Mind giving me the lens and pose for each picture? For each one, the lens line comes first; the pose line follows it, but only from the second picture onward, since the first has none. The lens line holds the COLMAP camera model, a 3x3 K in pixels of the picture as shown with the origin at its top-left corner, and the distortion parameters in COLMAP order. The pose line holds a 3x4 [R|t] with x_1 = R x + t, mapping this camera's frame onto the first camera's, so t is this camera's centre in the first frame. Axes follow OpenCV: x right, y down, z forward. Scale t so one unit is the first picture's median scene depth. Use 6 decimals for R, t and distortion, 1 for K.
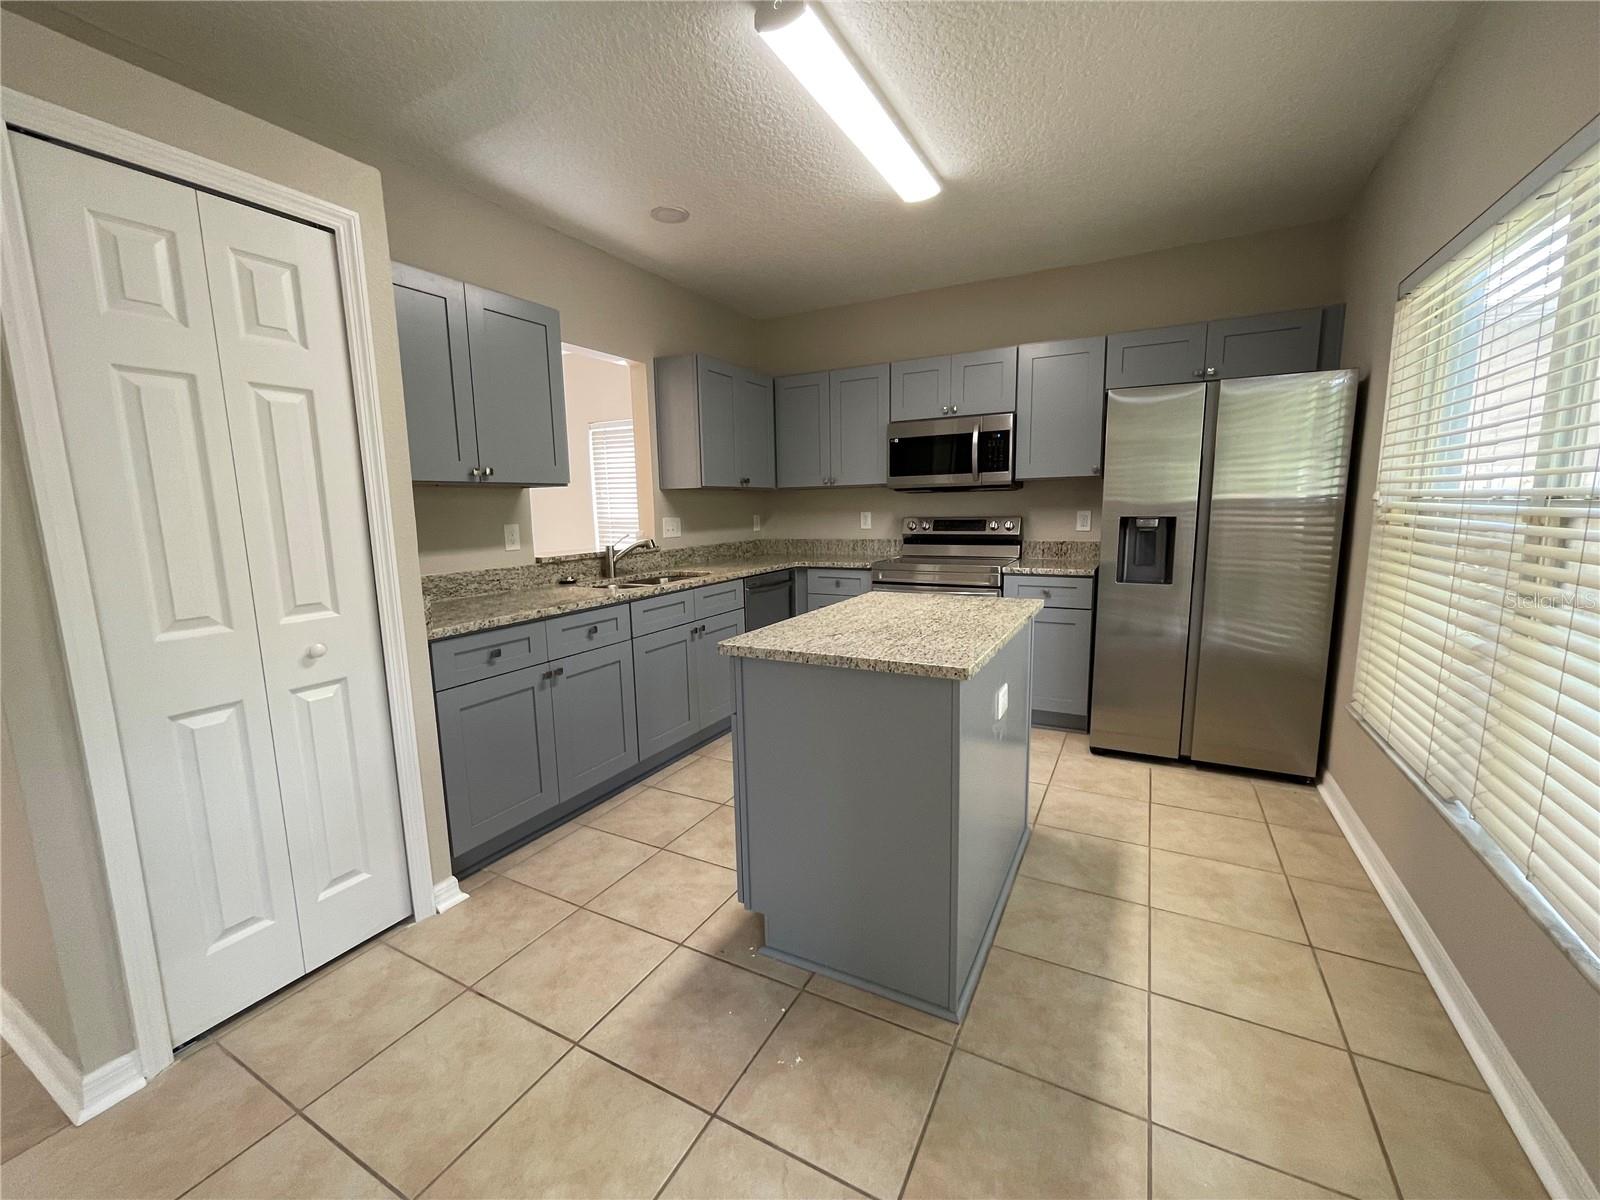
lens RADIAL K [[648.4, 0, 798.2], [0, 648.4, 591.8], [0, 0, 1]] dist [-0.002492, -0.000573]
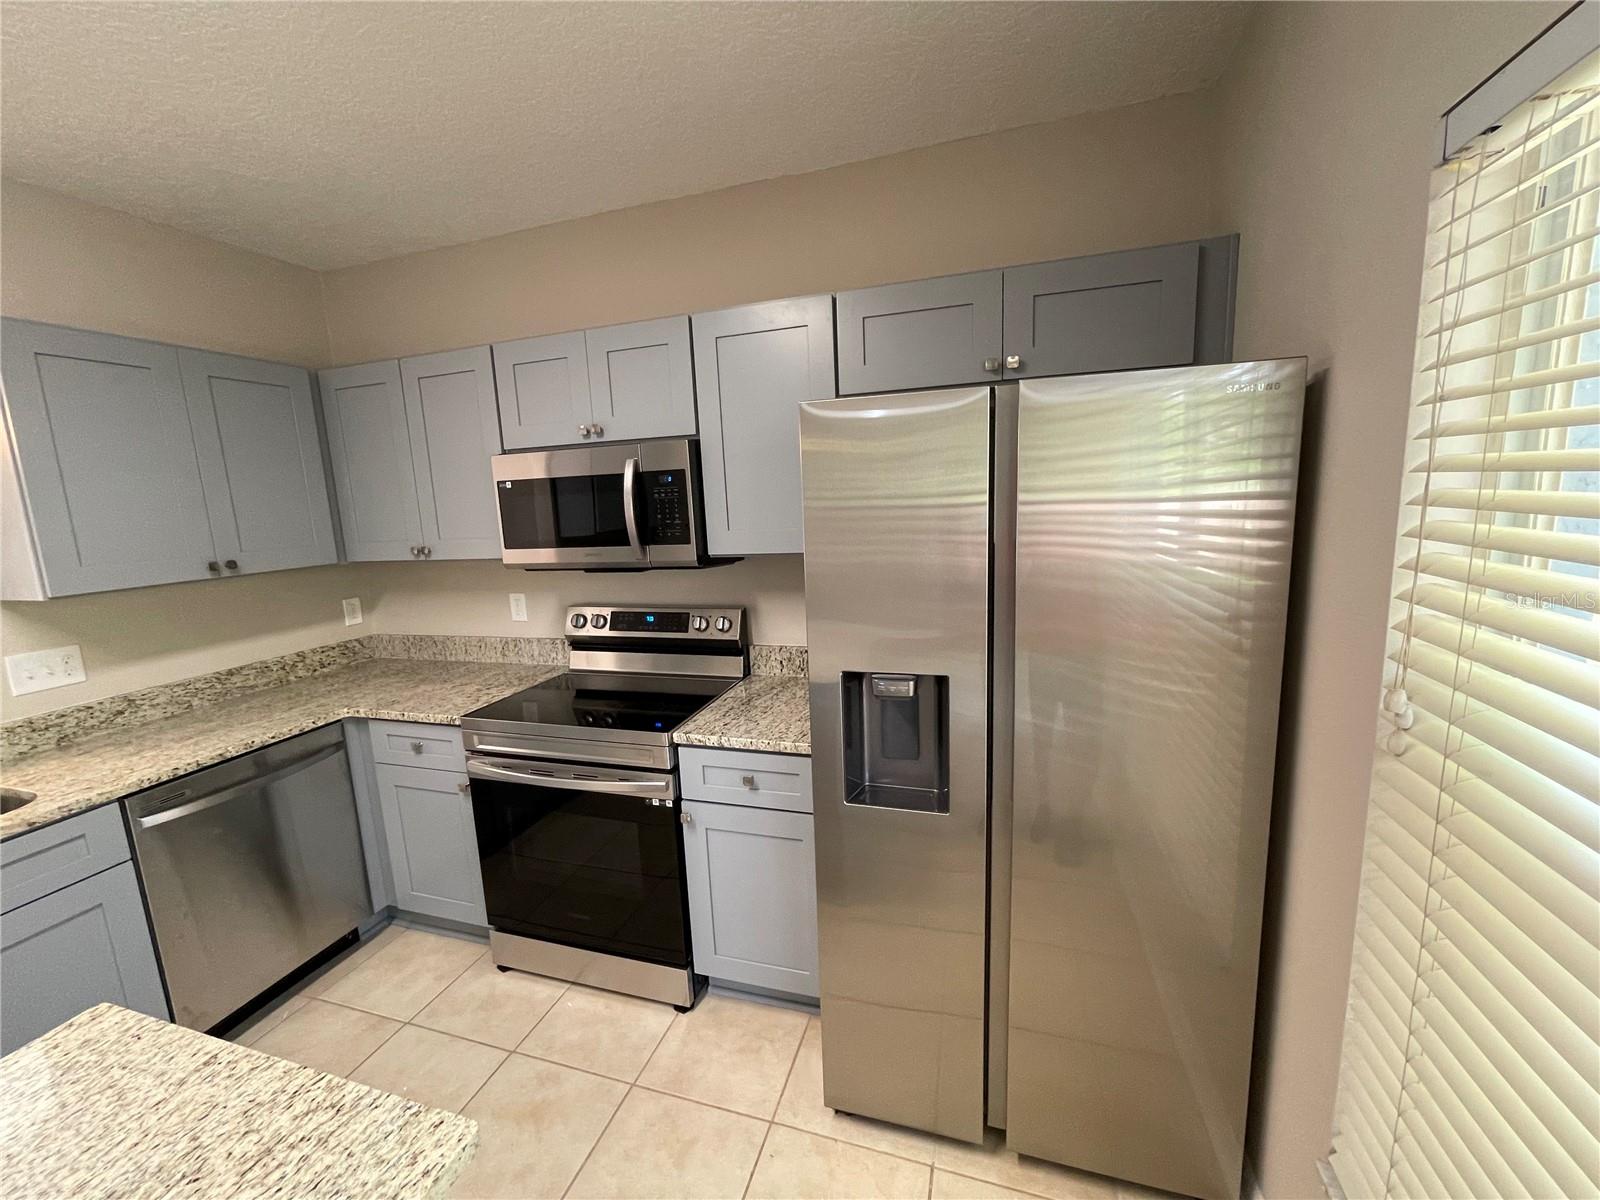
lens RADIAL K [[648.4, 0, 797.6], [0, 648.4, 601.2], [0, 0, 1]] dist [-0.002492, -0.000573]
pose [[0.981484, -0.055564, 0.183306, 0.308169], [0.051569, 0.998318, 0.026493, -0.145902], [-0.184469, -0.016549, 0.982699, 0.440538]]
